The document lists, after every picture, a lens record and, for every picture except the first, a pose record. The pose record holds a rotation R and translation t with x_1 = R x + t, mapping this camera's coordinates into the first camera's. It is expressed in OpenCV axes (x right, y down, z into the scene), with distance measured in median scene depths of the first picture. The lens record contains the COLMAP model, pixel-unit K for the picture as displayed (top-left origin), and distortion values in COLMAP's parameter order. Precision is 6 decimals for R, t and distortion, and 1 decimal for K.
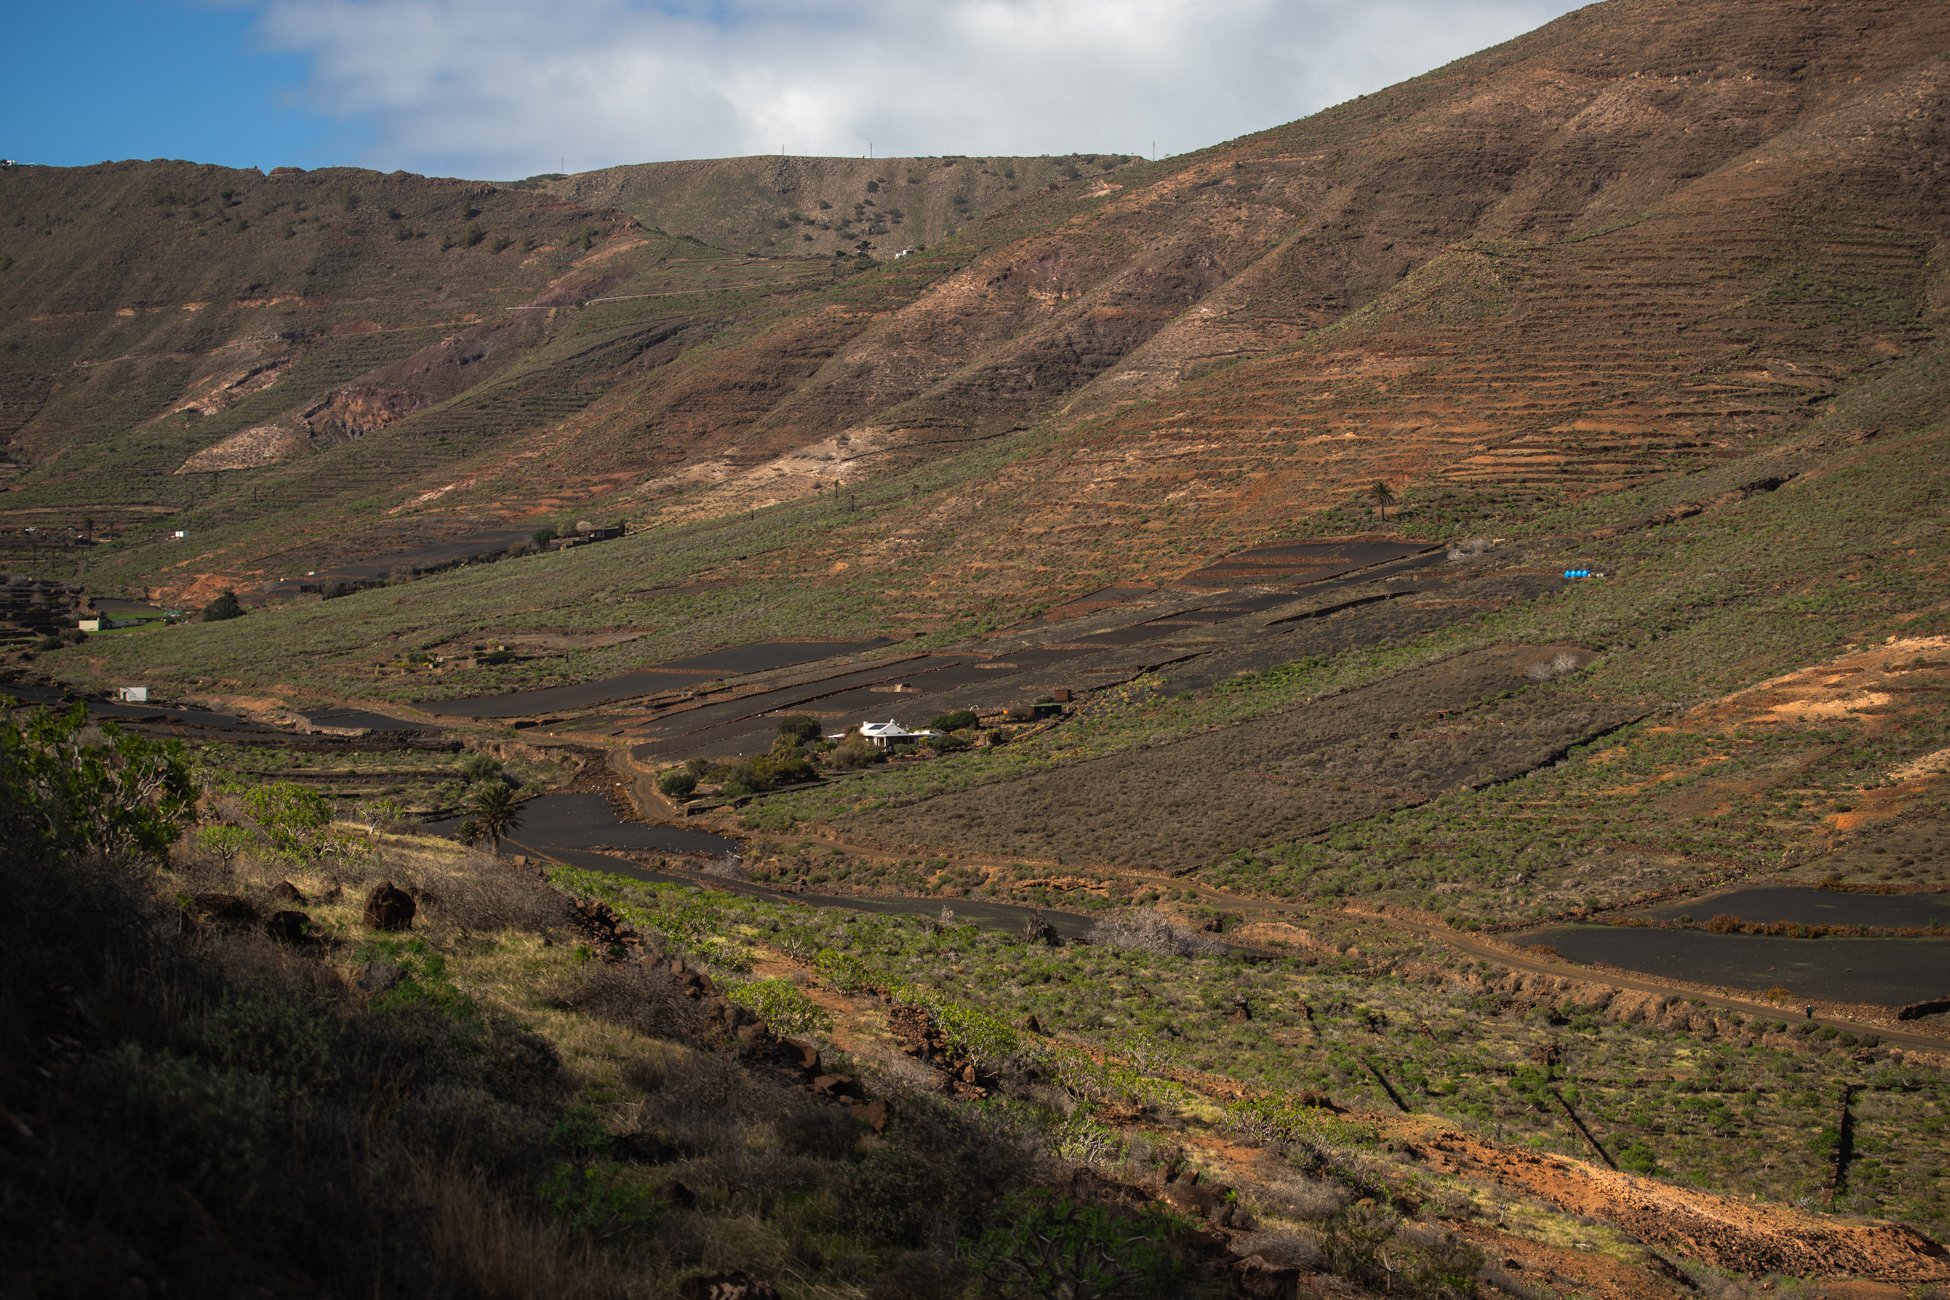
lens RADIAL K [[3881.2, 0, 936.9], [0, 3881.2, 655.4], [0, 0, 1]] dist [-0.305359, 0.052764]
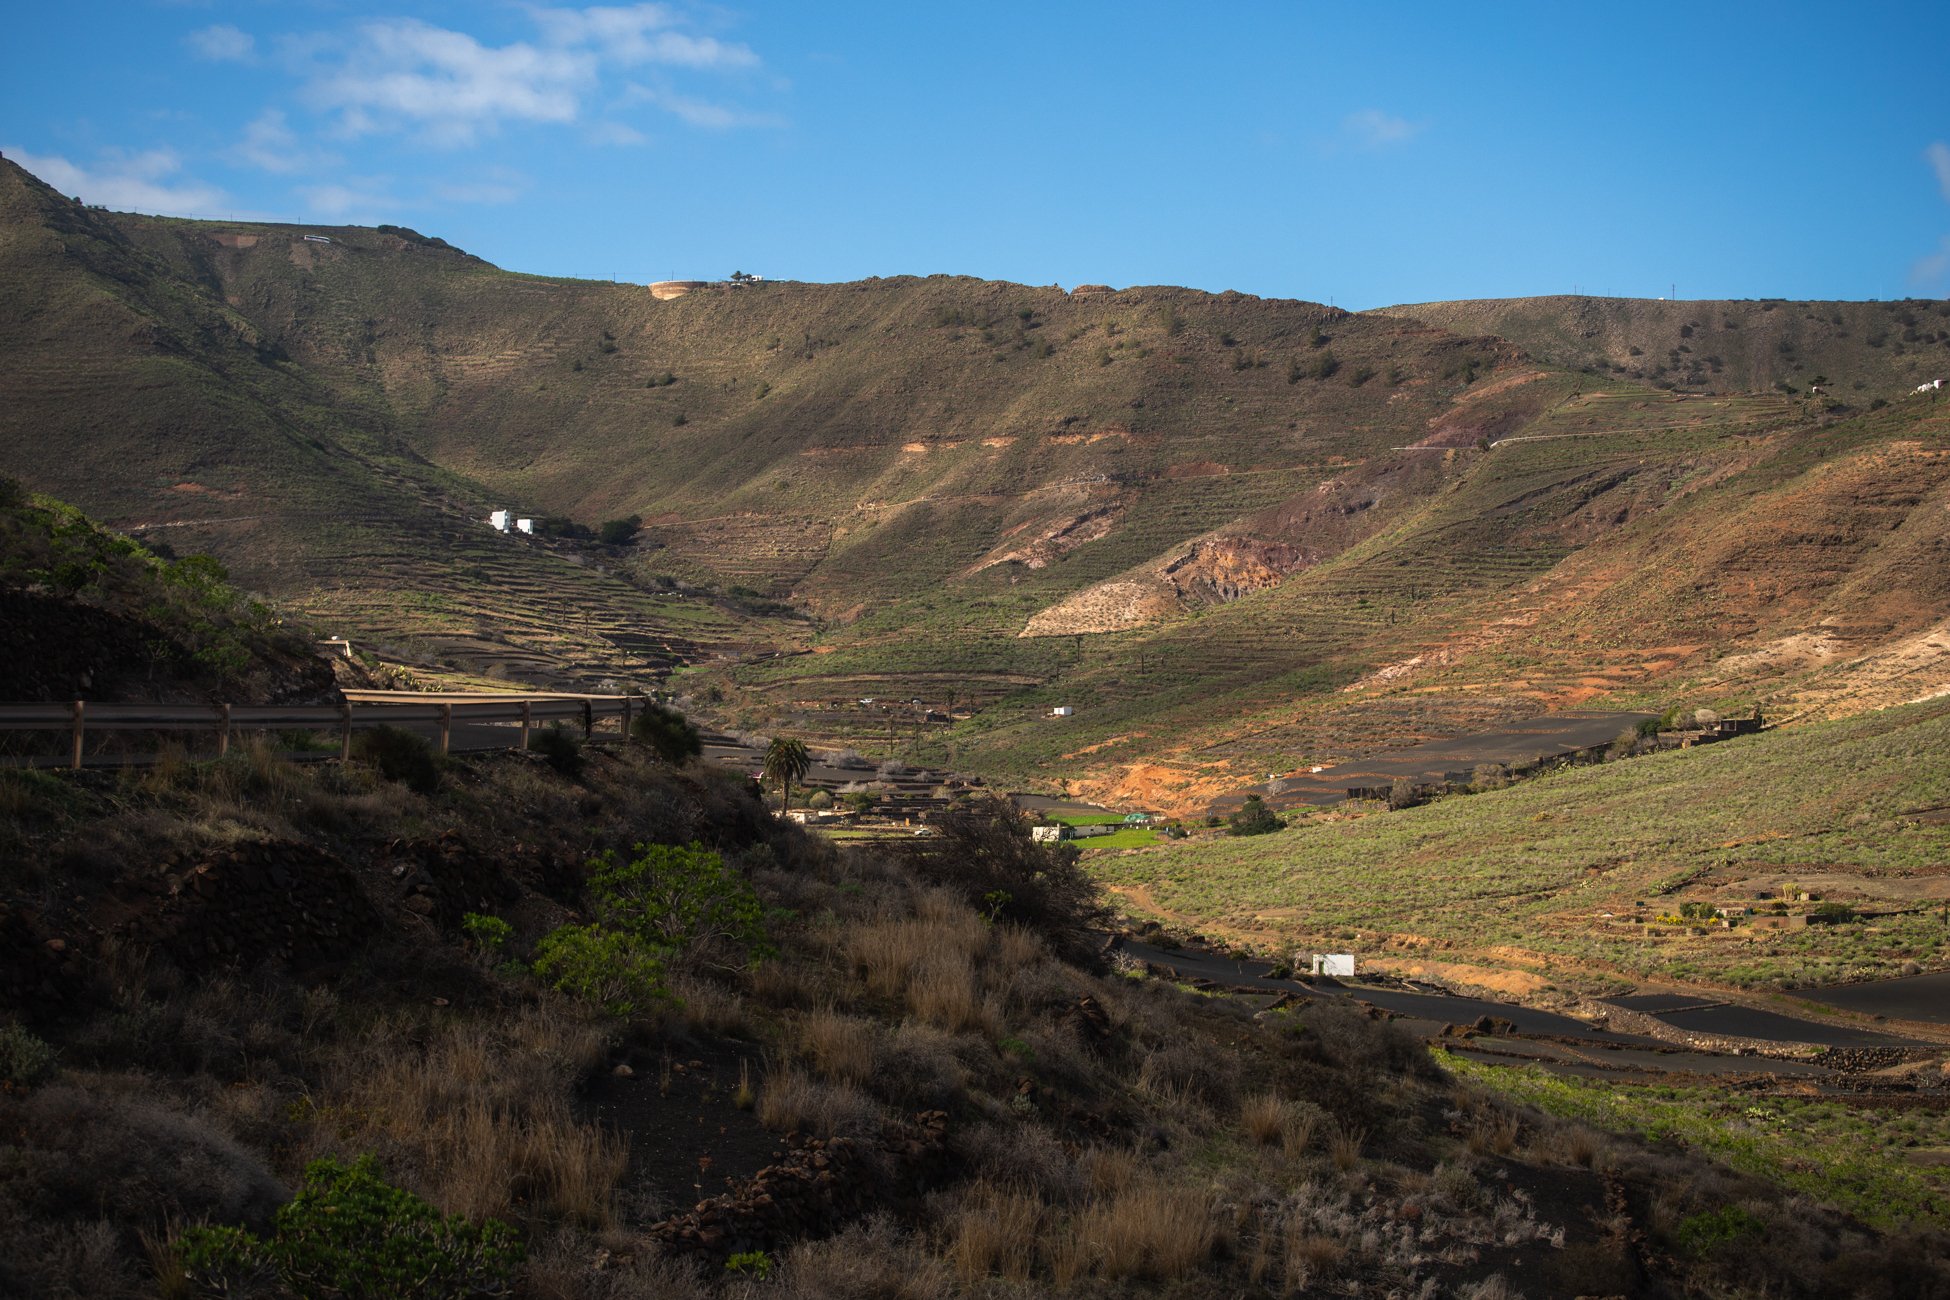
lens RADIAL K [[3881.2, 0, 936.9], [0, 3881.2, 655.4], [0, 0, 1]] dist [-0.305359, 0.052764]
pose [[0.988850, 0.016081, -0.148046, -0.089135], [-0.022737, 0.998800, -0.043377, -0.006361], [0.147171, 0.046259, 0.988029, 0.162951]]
